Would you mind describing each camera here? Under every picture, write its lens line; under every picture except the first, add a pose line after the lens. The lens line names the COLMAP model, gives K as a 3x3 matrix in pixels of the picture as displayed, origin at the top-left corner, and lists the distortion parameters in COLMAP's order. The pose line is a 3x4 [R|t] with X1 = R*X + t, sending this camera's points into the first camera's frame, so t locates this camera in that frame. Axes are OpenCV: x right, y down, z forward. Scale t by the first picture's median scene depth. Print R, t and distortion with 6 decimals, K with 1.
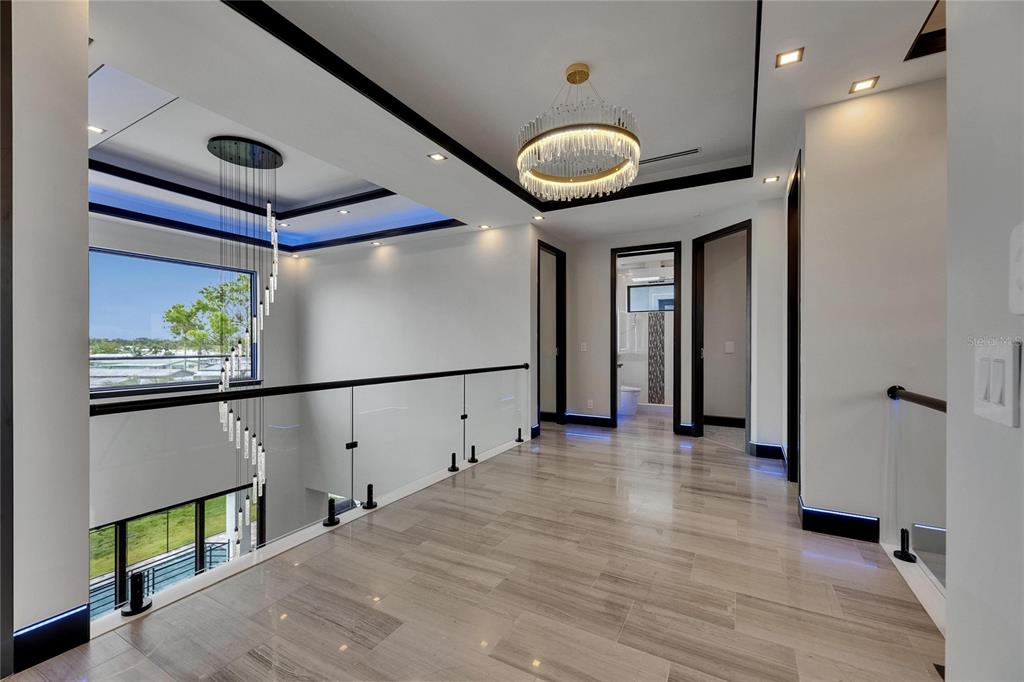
lens RADIAL K [[420.0, 0, 518.5], [0, 420.0, 351.7], [0, 0, 1]] dist [0.008792, -0.000227]
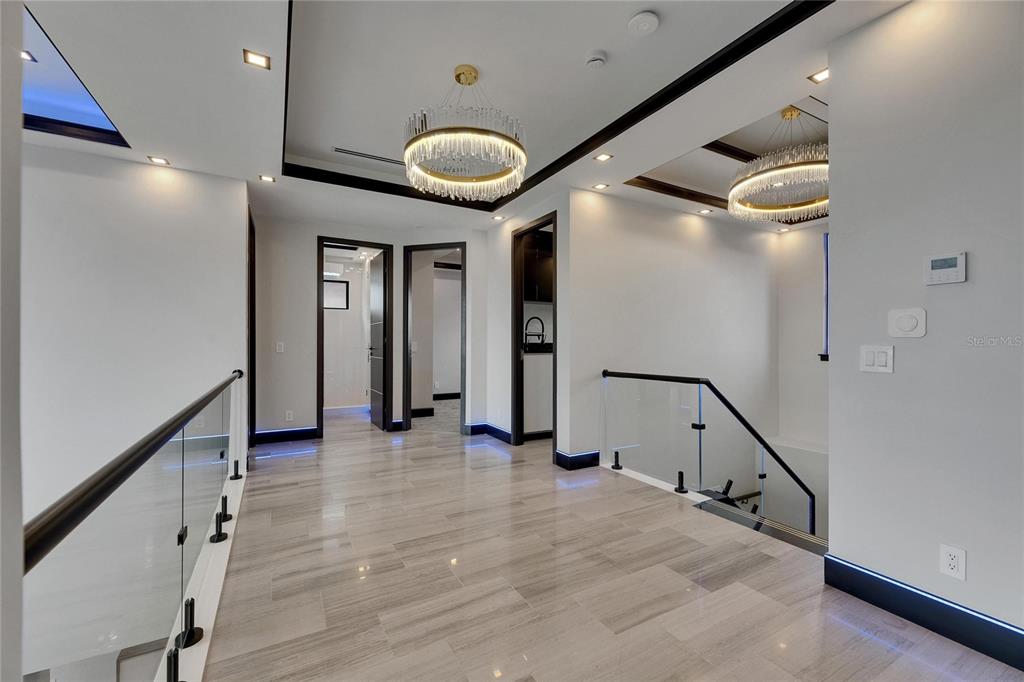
lens RADIAL K [[420.0, 0, 520.5], [0, 420.0, 344.3], [0, 0, 1]] dist [0.008792, -0.000227]
pose [[0.525689, 0.000689, 0.850676, -0.553773], [0.012852, 0.999879, -0.008753, -0.005720], [-0.850580, 0.015534, 0.525617, 0.313706]]
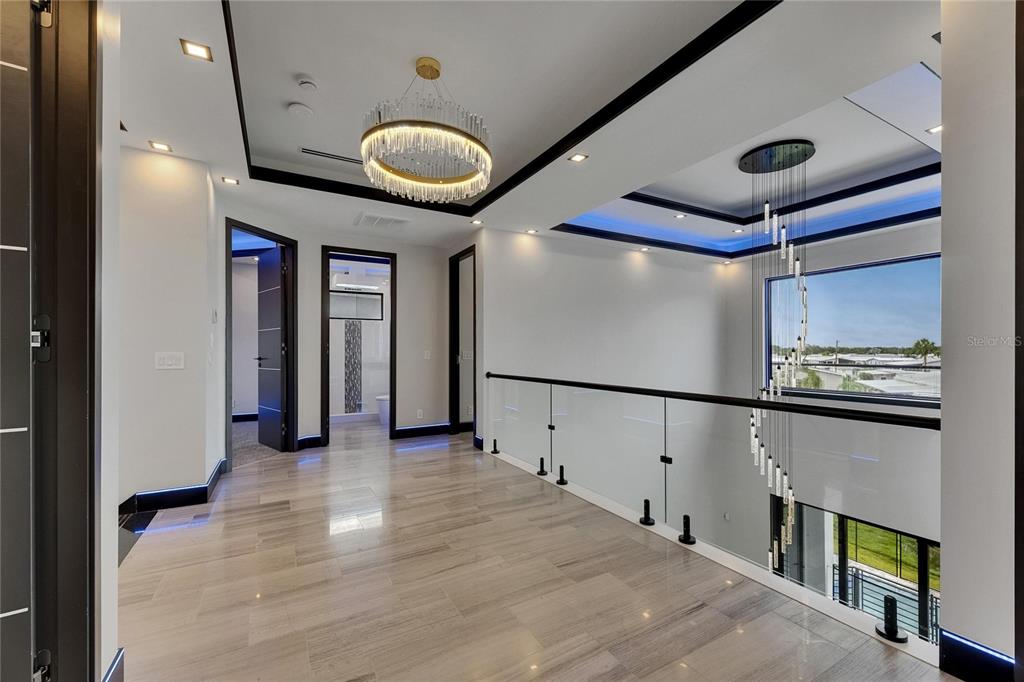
lens RADIAL K [[420.0, 0, 506.3], [0, 420.0, 339.1], [0, 0, 1]] dist [0.008792, -0.000227]
pose [[-0.547611, -0.026396, -0.836317, 0.733705], [-0.016572, 0.999648, -0.020700, -0.025620], [0.836569, 0.002523, -0.547856, 1.445335]]
